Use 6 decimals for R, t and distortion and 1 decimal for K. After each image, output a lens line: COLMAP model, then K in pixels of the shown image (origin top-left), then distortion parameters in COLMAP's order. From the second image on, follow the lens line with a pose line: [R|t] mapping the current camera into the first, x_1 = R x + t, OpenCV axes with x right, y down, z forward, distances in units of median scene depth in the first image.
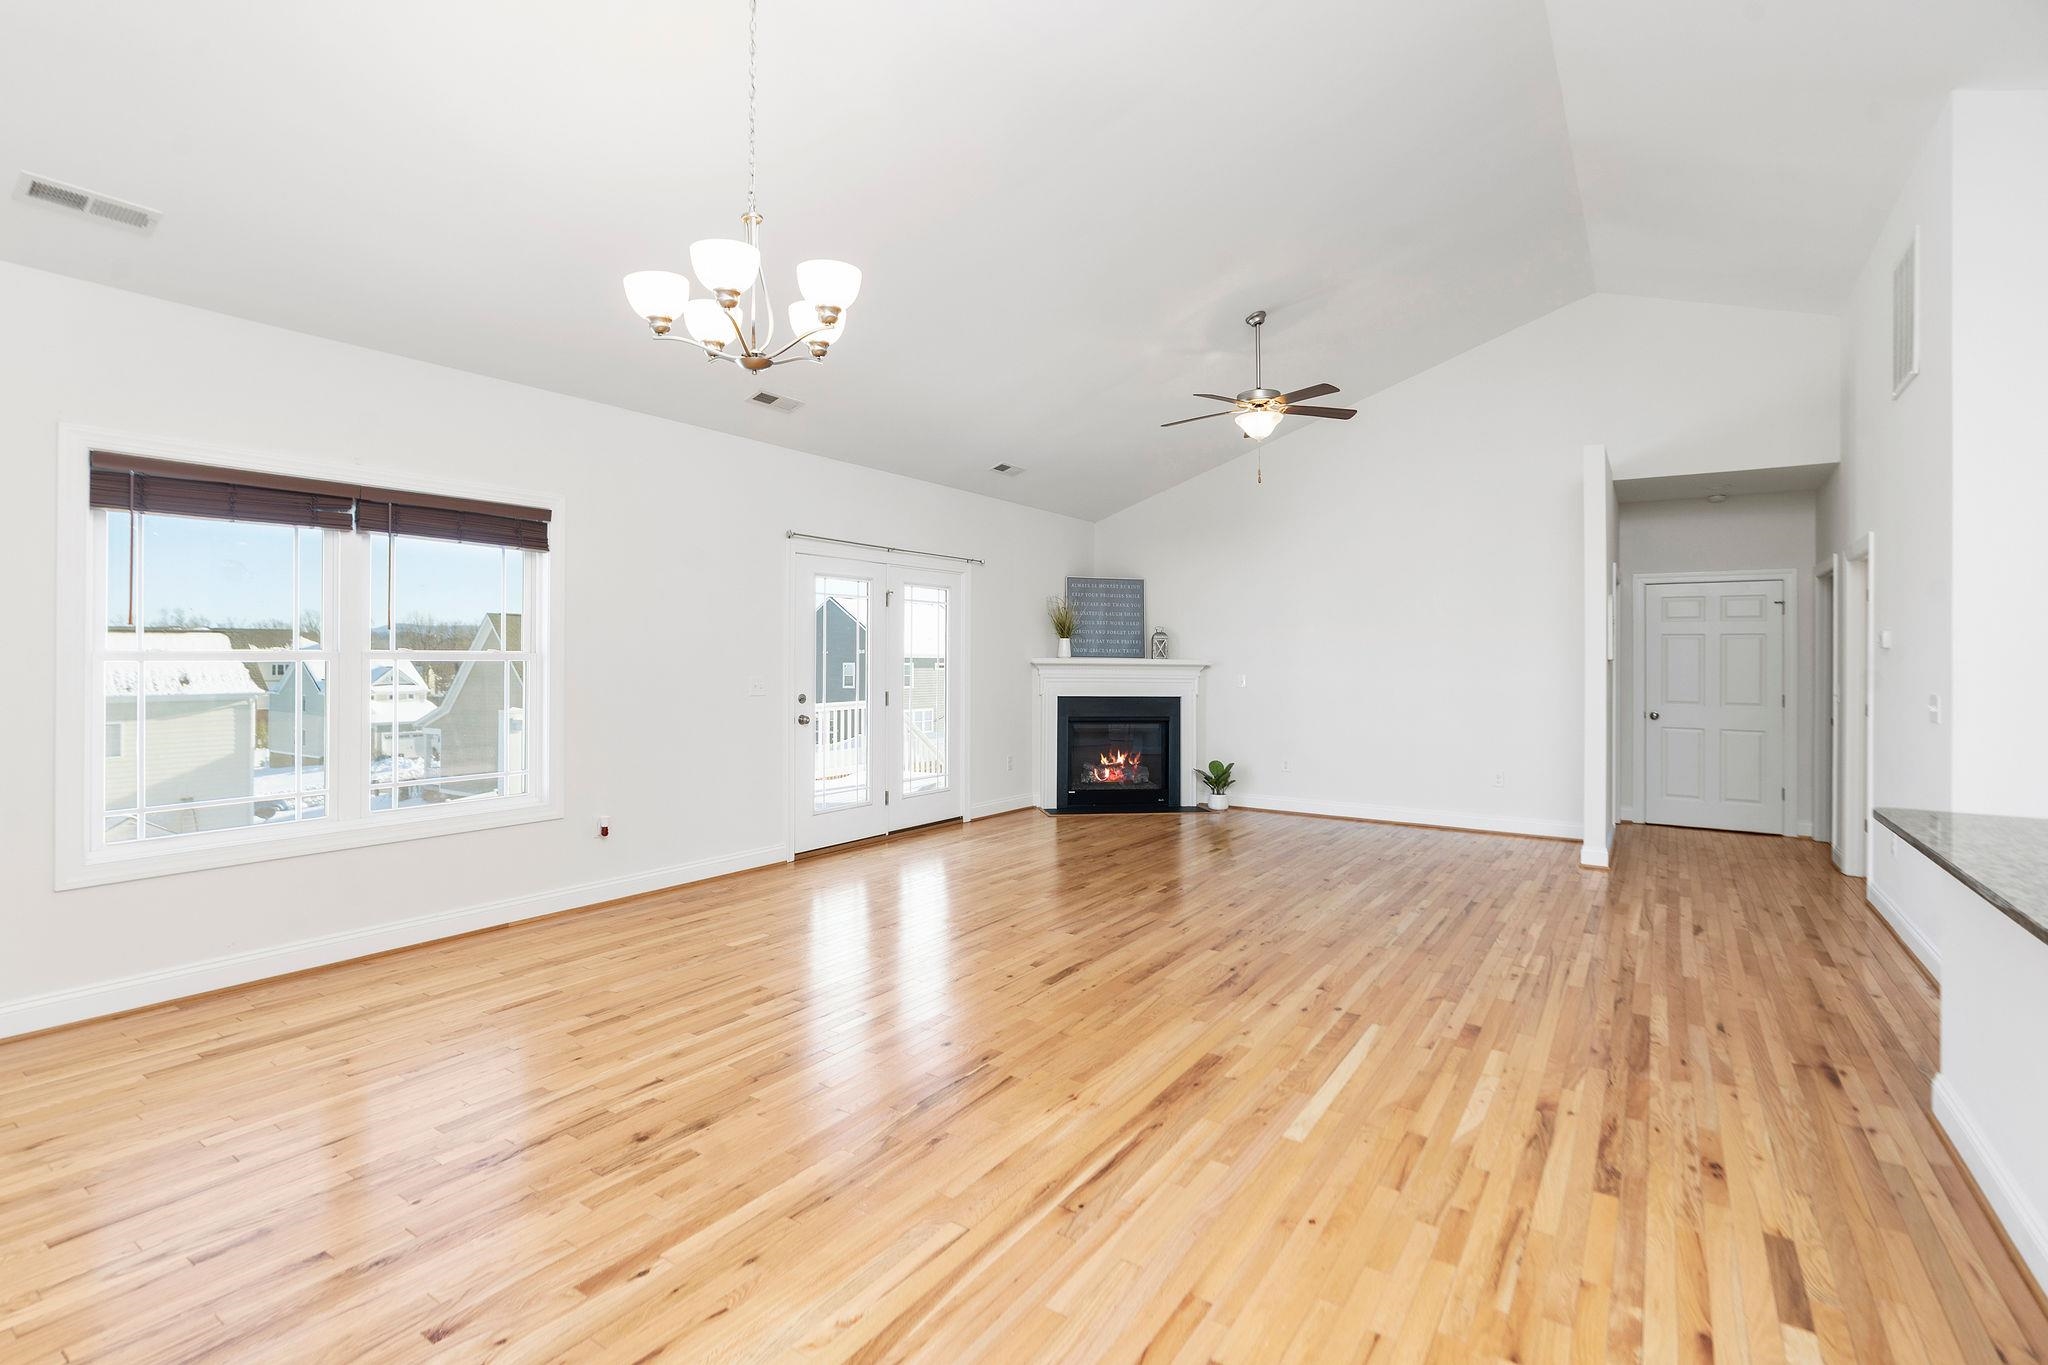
lens RADIAL K [[935.5, 0, 1089.2], [0, 935.5, 656.7], [0, 0, 1]] dist [0.000598, 0.003263]
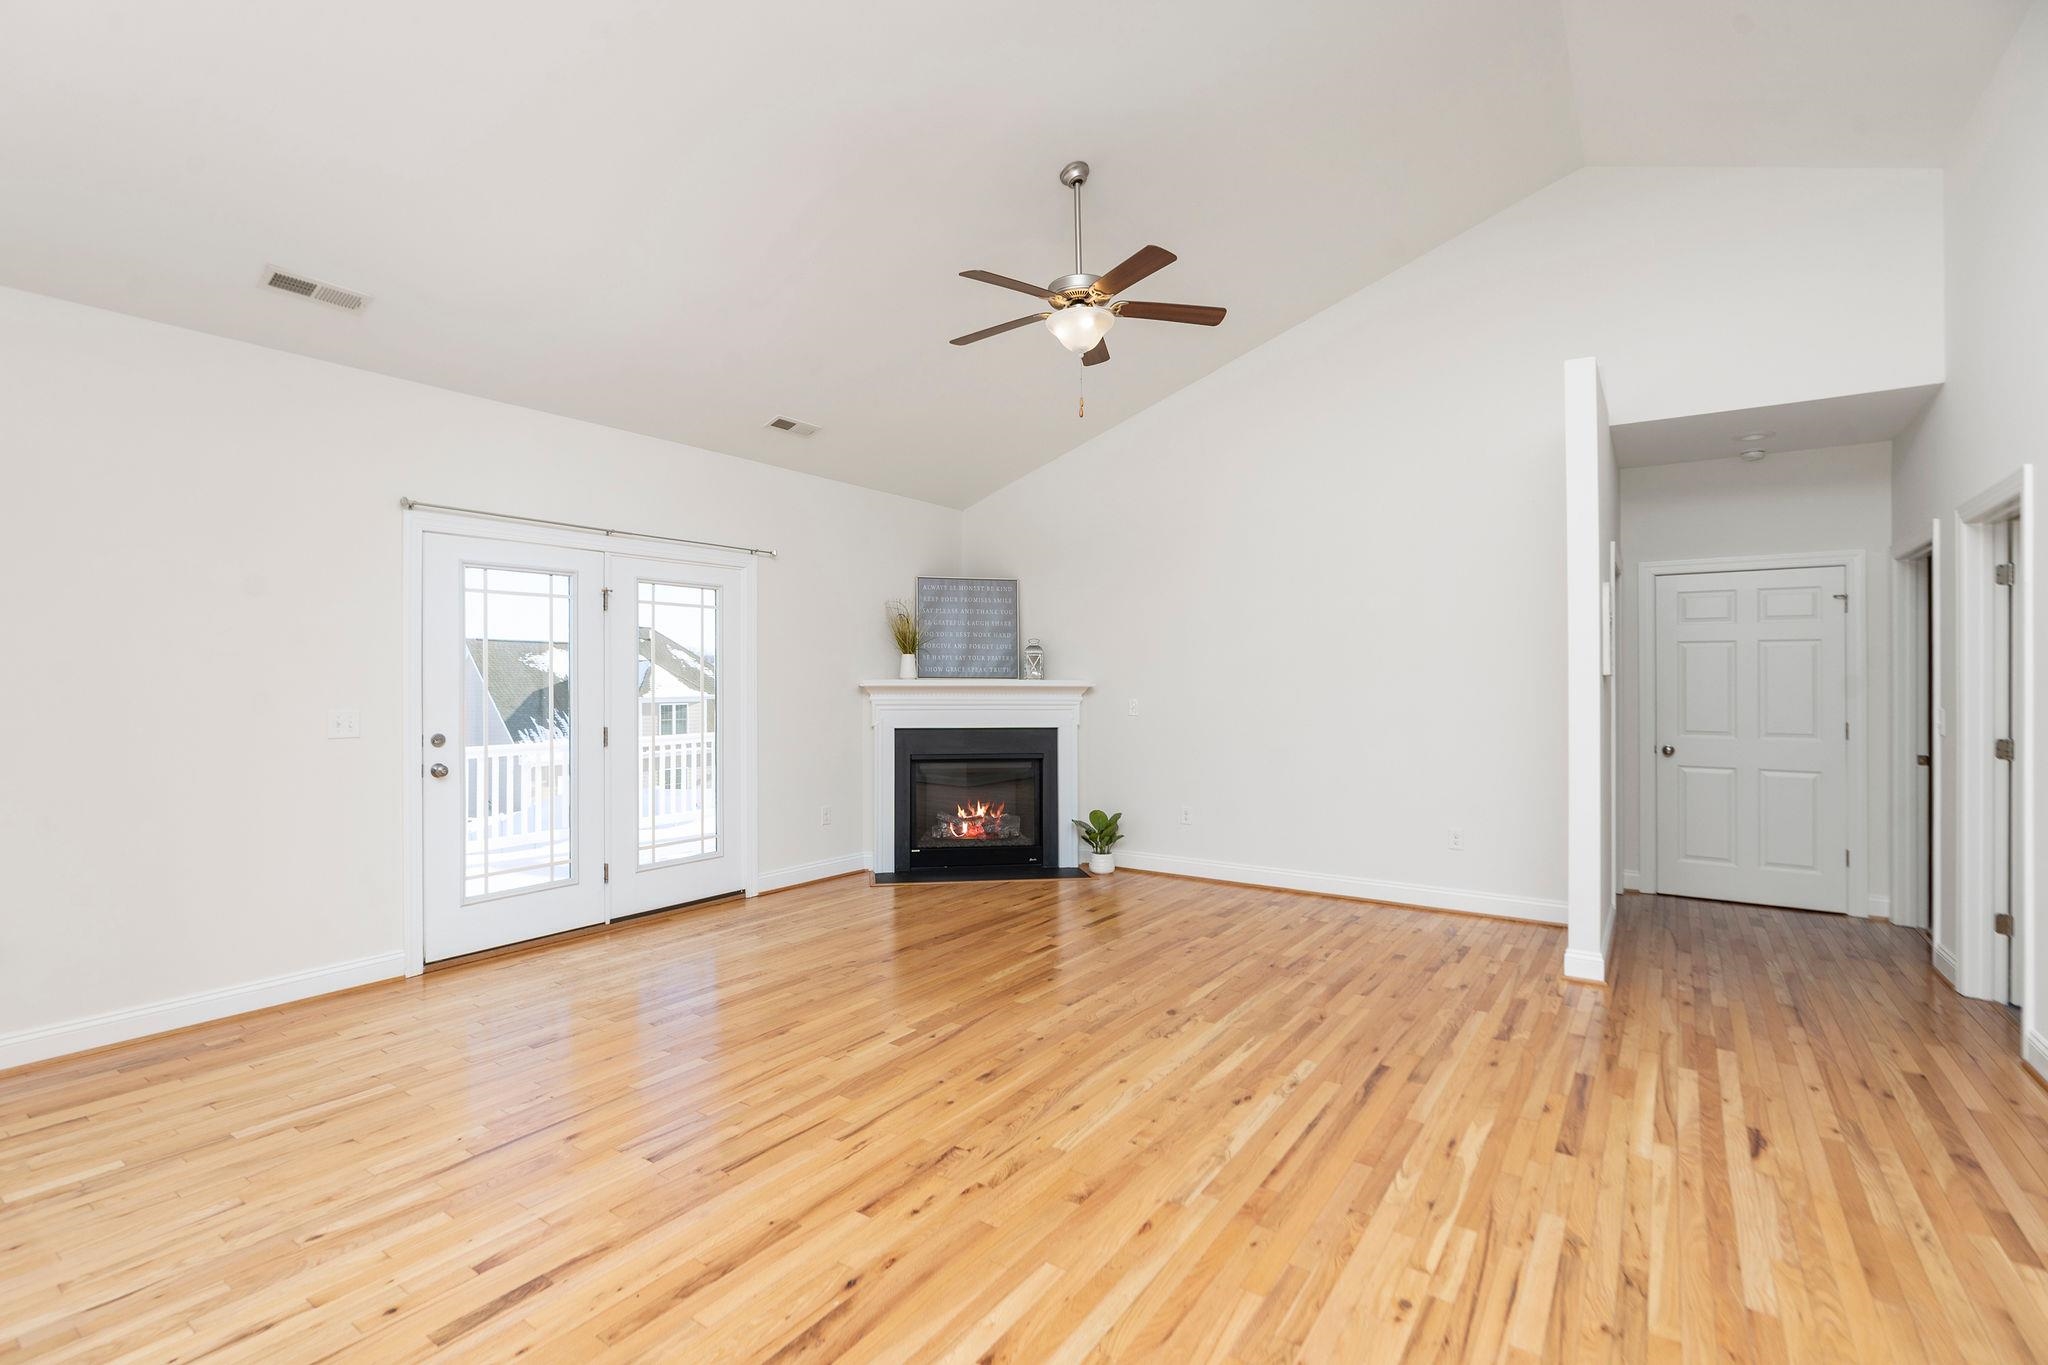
lens RADIAL K [[935.5, 0, 1078.1], [0, 935.5, 680.7], [0, 0, 1]] dist [0.000598, 0.003263]
pose [[0.999883, -0.007085, -0.013527, 0.175559], [0.007099, 0.999974, 0.000981, 0.003730], [0.013520, -0.001077, 0.999908, 0.302494]]
